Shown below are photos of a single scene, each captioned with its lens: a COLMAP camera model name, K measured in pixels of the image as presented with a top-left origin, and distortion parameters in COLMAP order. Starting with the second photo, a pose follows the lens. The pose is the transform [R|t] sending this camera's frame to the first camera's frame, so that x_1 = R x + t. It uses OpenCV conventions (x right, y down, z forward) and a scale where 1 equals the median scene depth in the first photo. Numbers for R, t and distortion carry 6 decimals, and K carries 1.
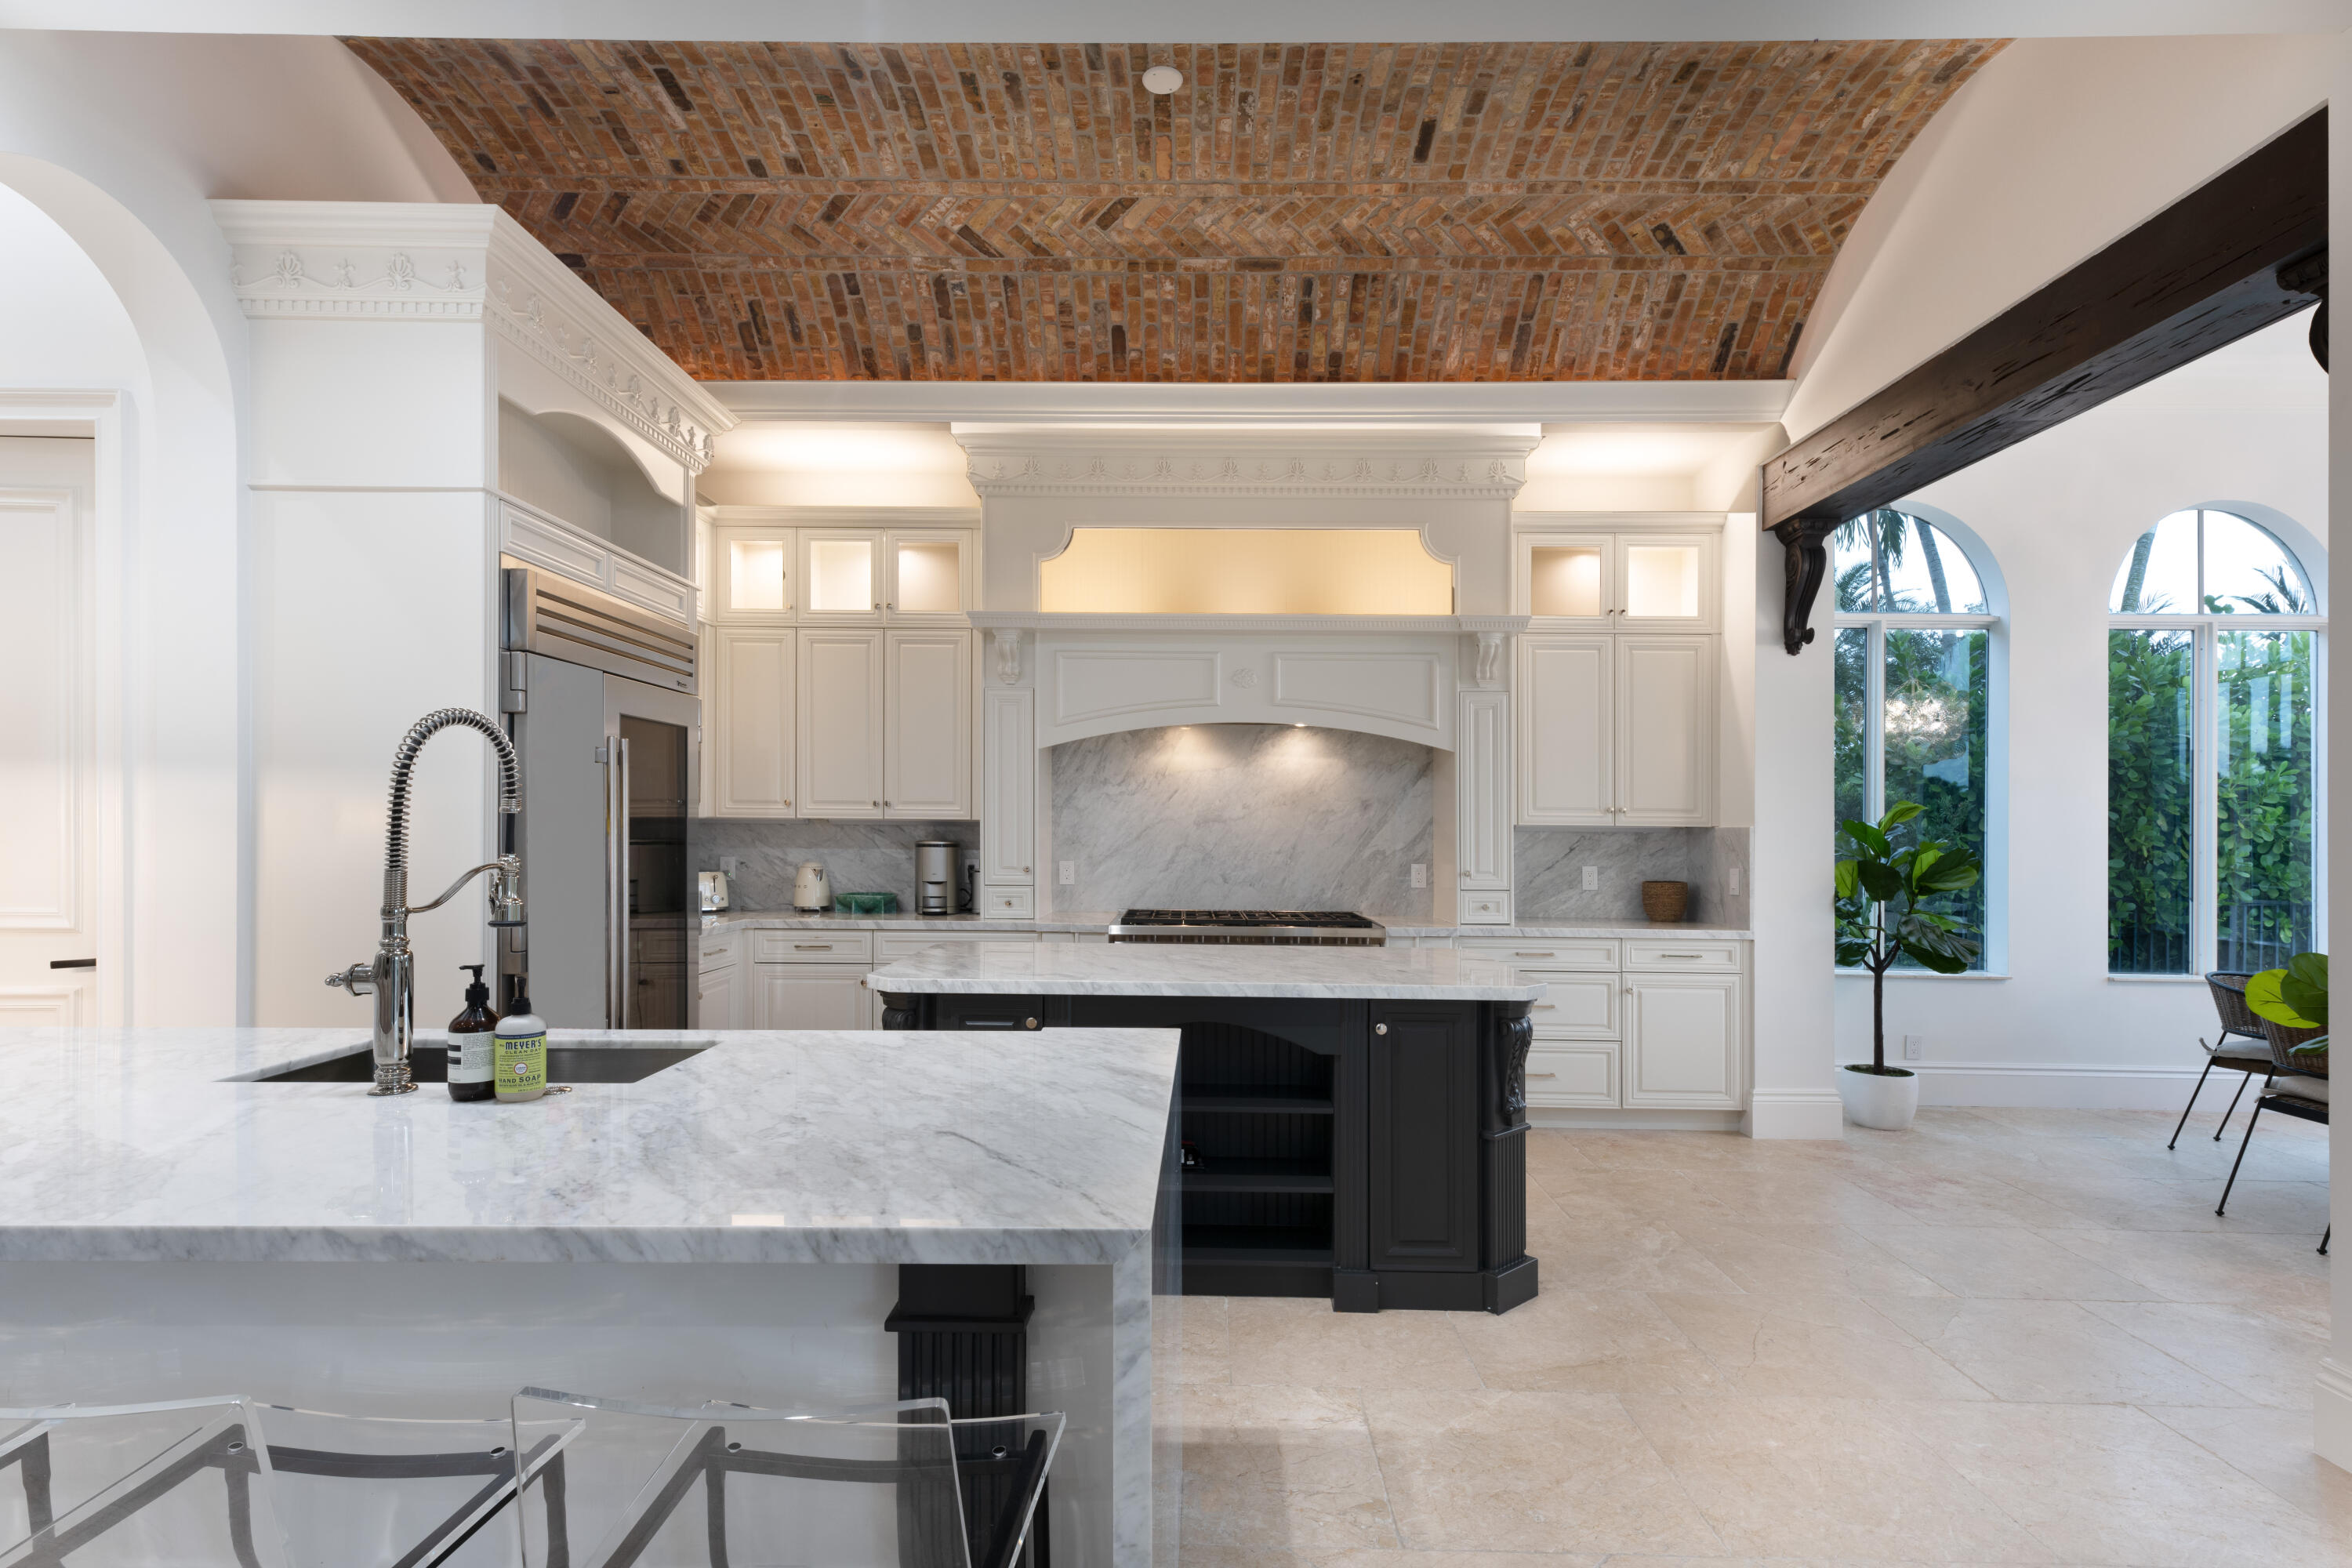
lens RADIAL K [[1141.4, 0, 1178.3], [0, 1141.4, 830.4], [0, 0, 1]] dist [0.005140, -0.000392]
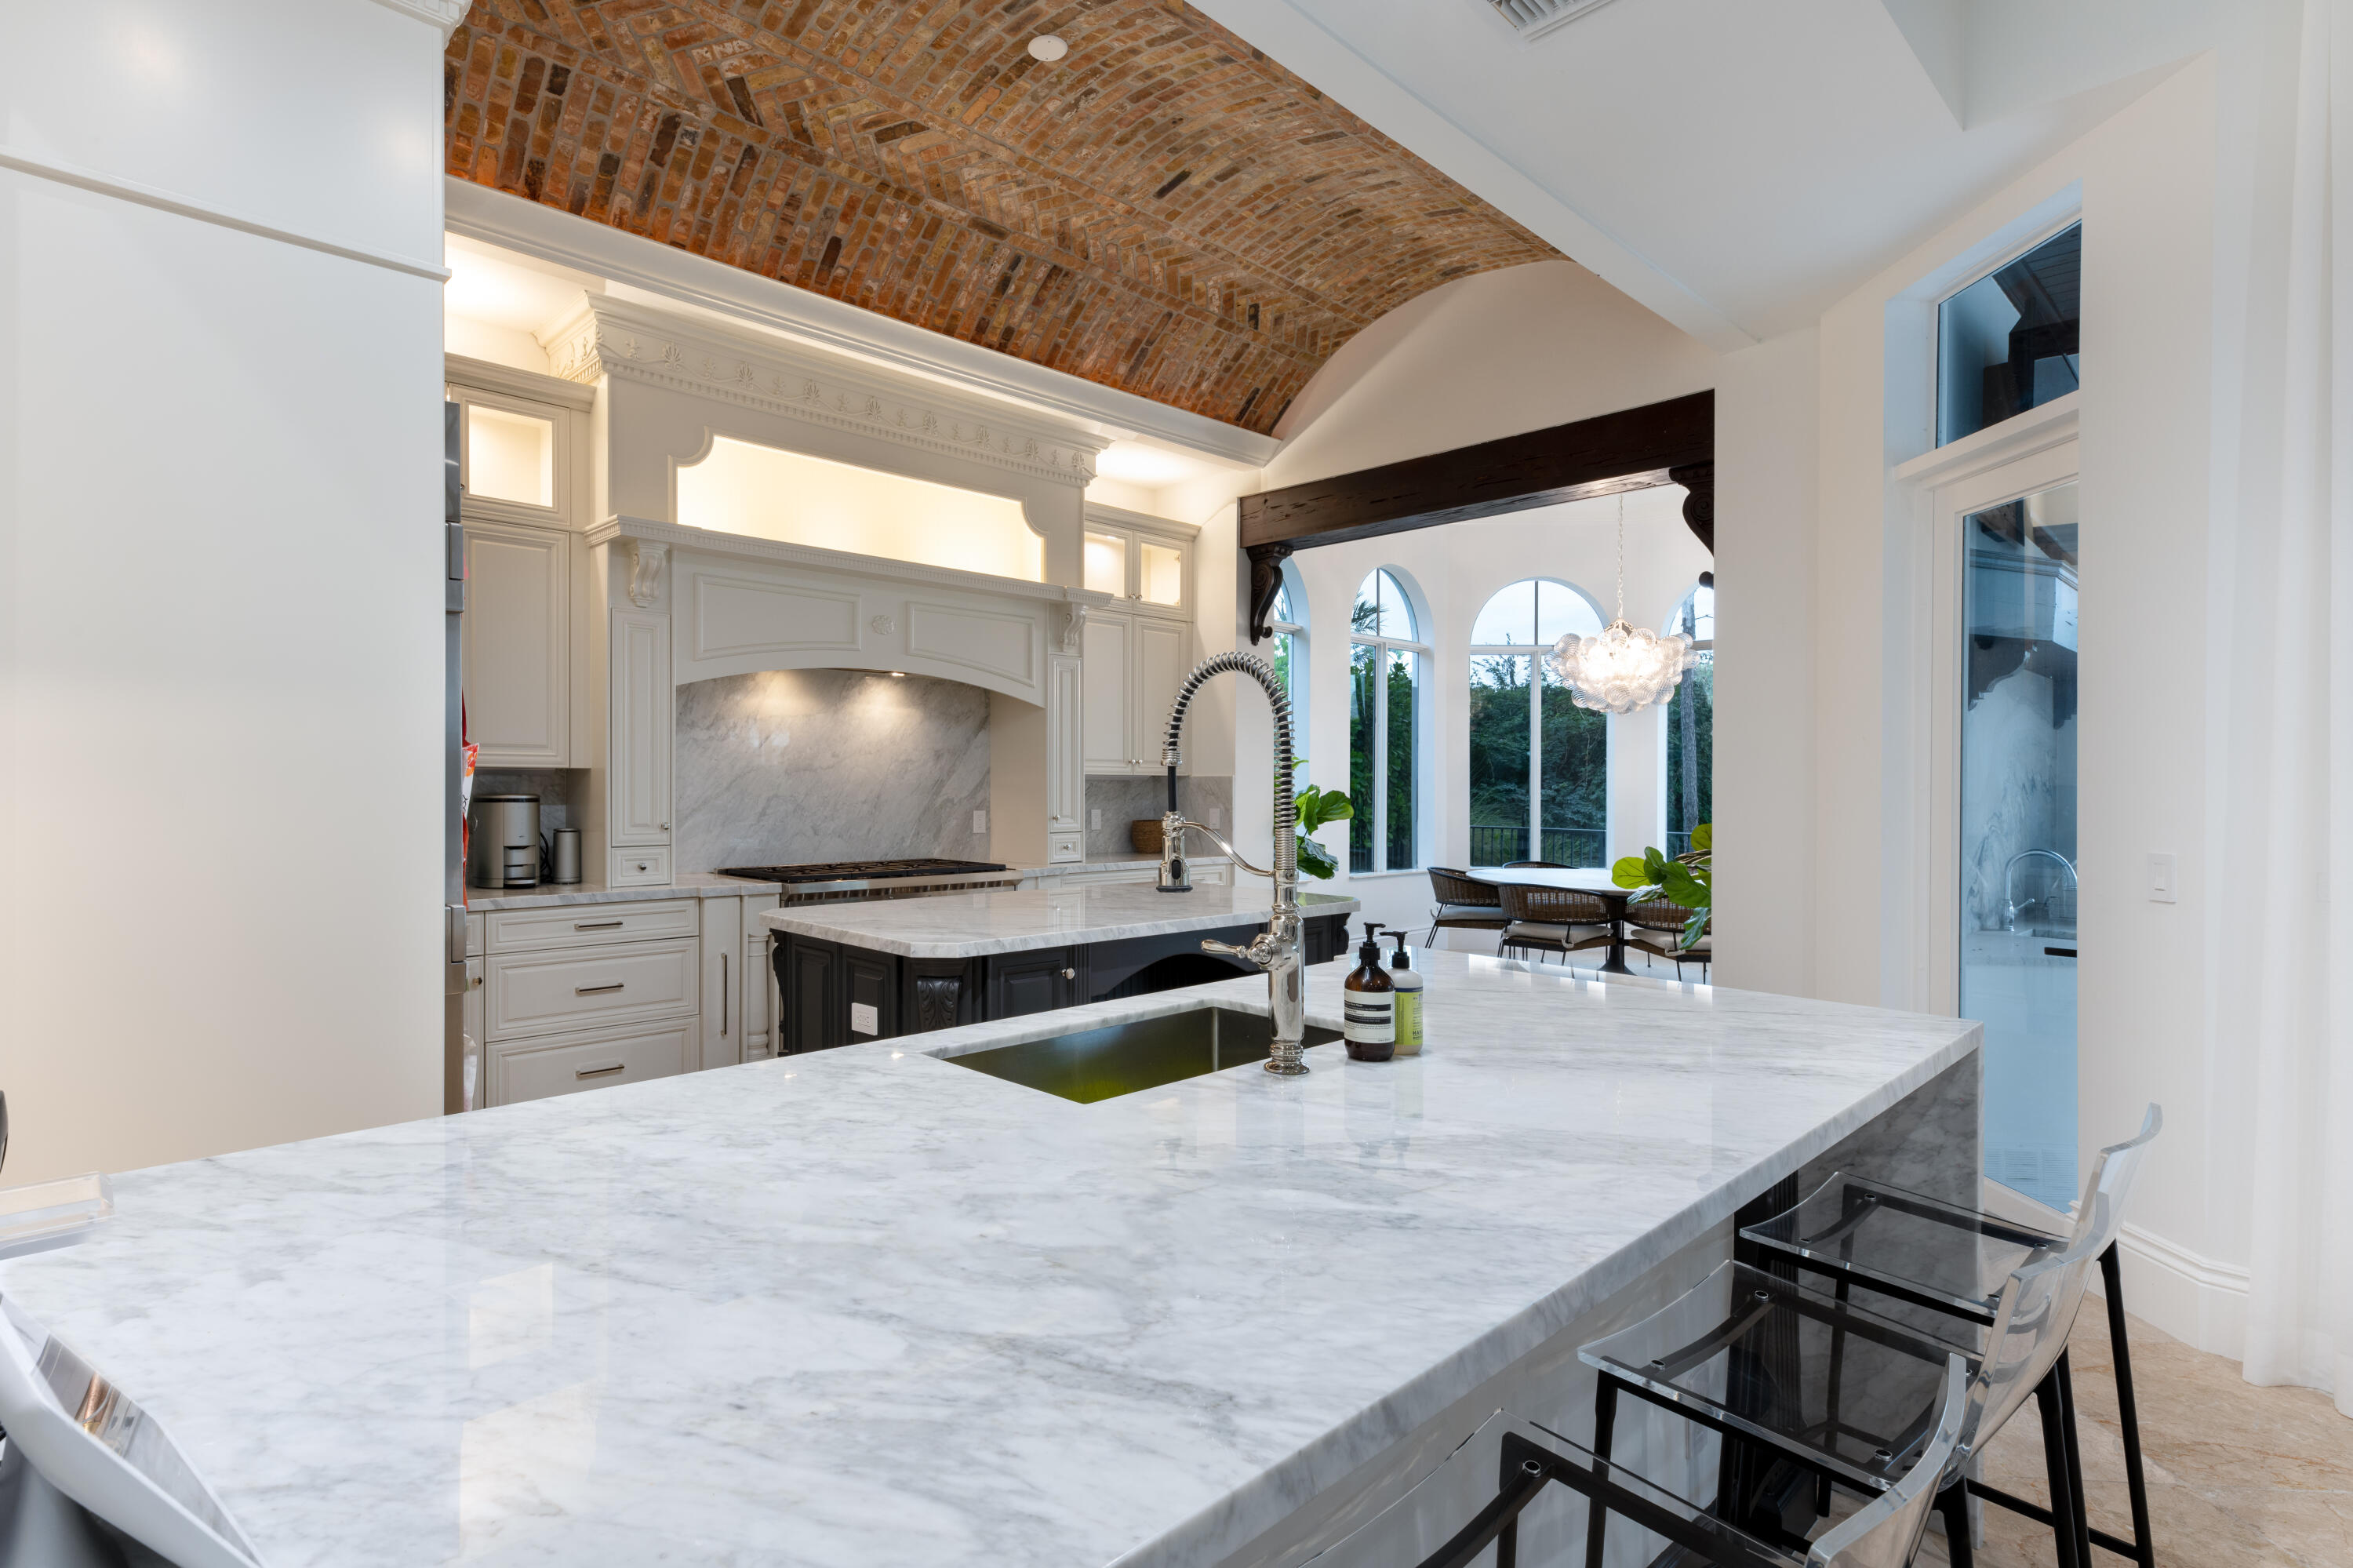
lens RADIAL K [[1118.2, 0, 1176.5], [0, 1118.2, 784.0], [0, 0, 1]] dist [-0.000109, -0.000520]
pose [[0.725727, -0.005791, 0.687958, -0.474099], [0.002712, 0.999981, 0.005557, -0.001127], [-0.687977, -0.002167, 0.725729, 0.145710]]
